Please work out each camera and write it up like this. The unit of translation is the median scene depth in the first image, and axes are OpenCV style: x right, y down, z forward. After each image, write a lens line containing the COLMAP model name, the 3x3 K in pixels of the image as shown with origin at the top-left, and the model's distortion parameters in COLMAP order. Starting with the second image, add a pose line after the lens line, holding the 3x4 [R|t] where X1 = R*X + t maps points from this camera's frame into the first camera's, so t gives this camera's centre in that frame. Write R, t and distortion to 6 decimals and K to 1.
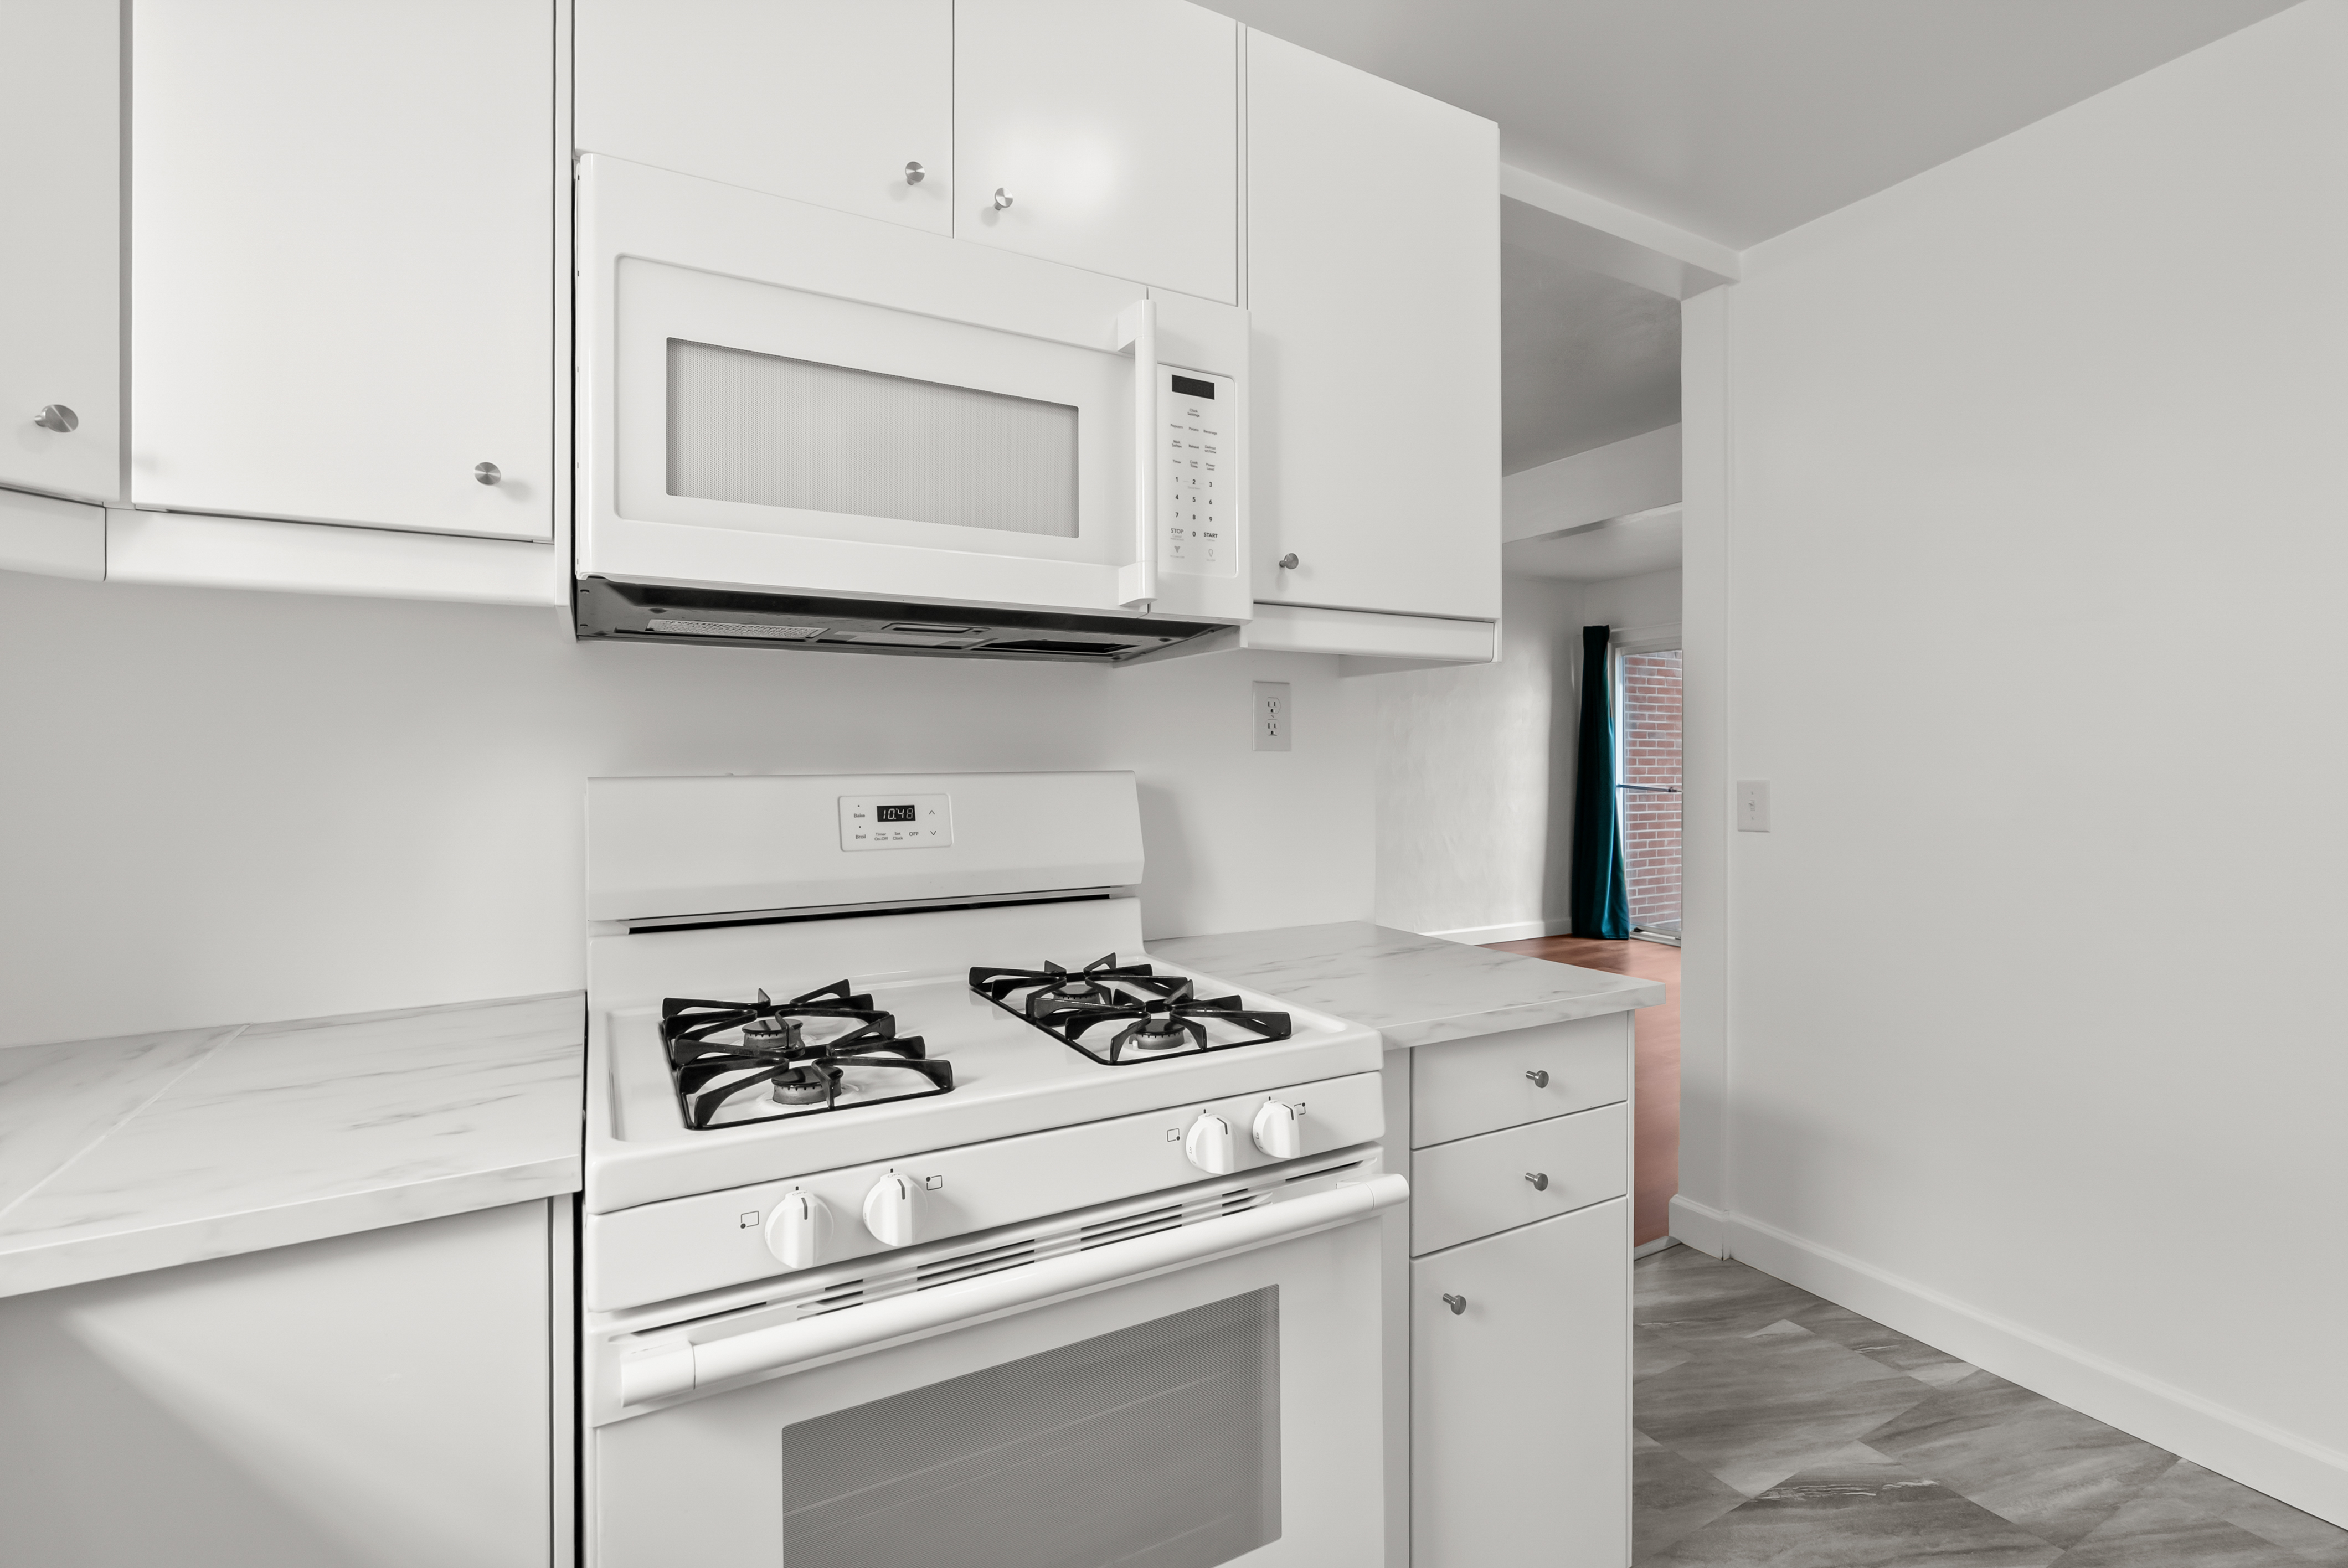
lens RADIAL K [[1072.4, 0, 1188.8], [0, 1072.4, 769.2], [0, 0, 1]] dist [-0.000552, -0.000203]
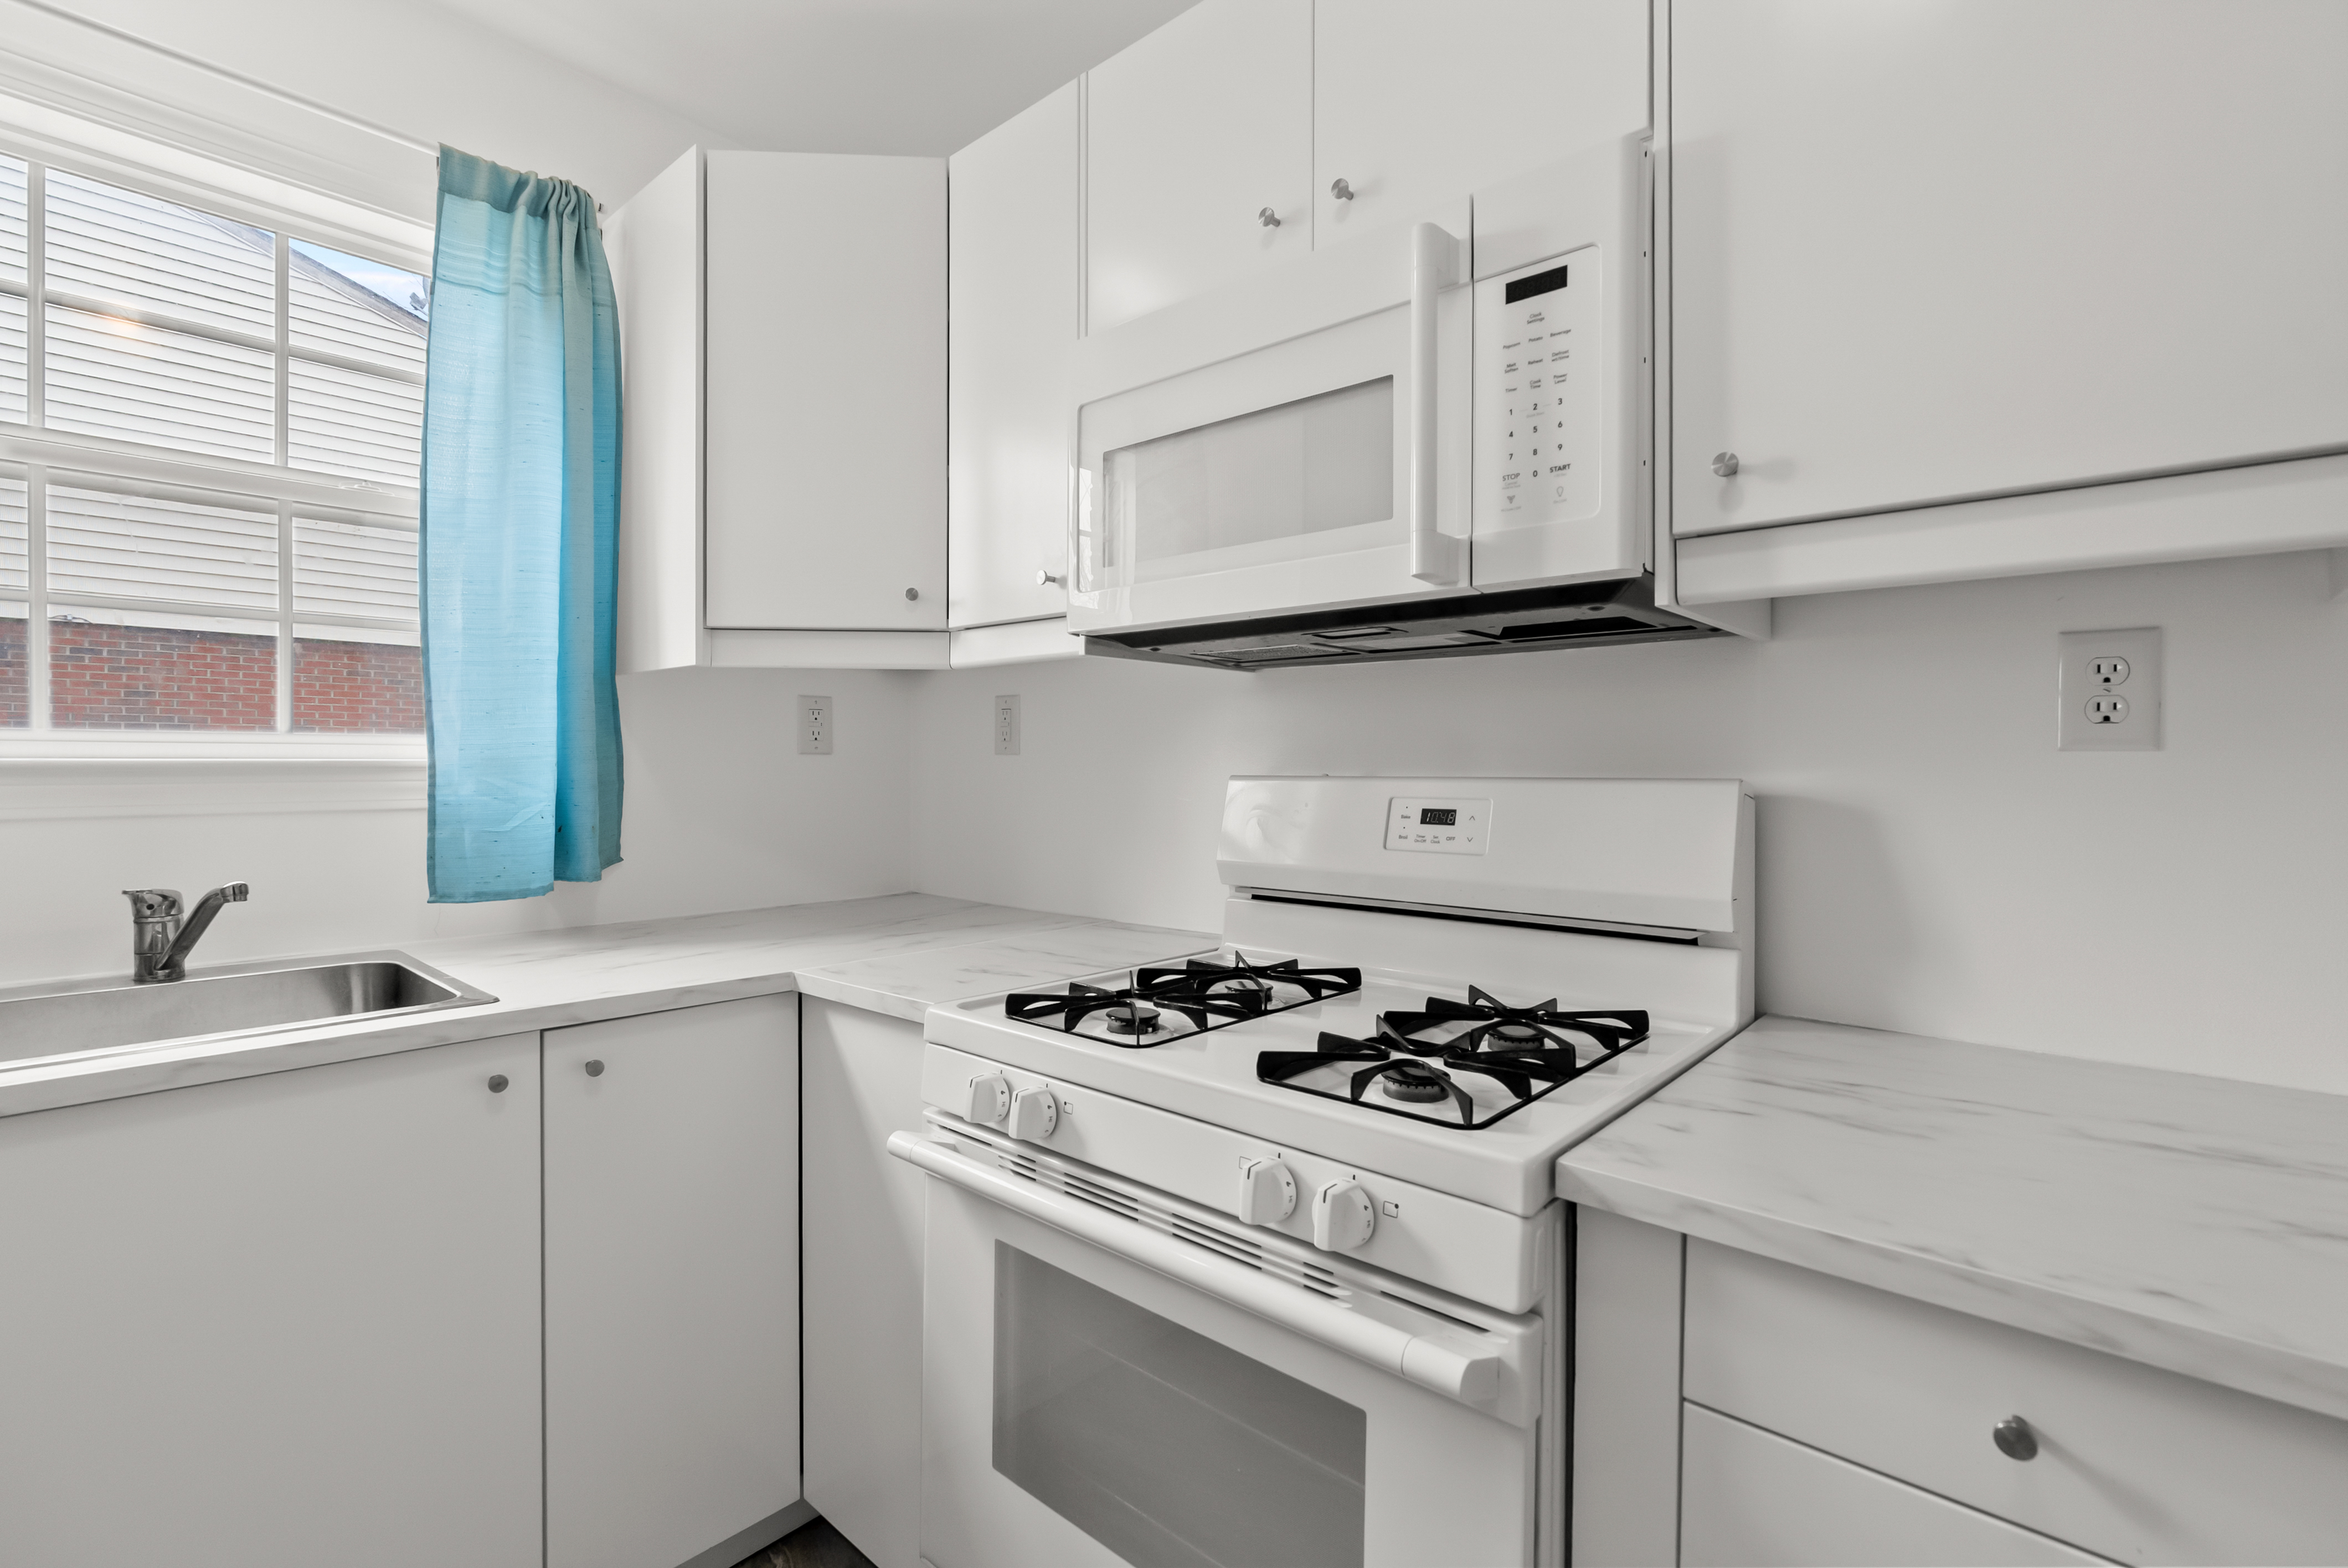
lens RADIAL K [[1067.8, 0, 1174.0], [0, 1067.8, 784.0], [0, 0, 1]] dist [-0.003667, -0.000127]
pose [[0.328691, 0.020669, -0.944211, 0.650236], [-0.012071, 0.999771, 0.017683, -0.004350], [0.944360, 0.005586, 0.328865, 0.493722]]
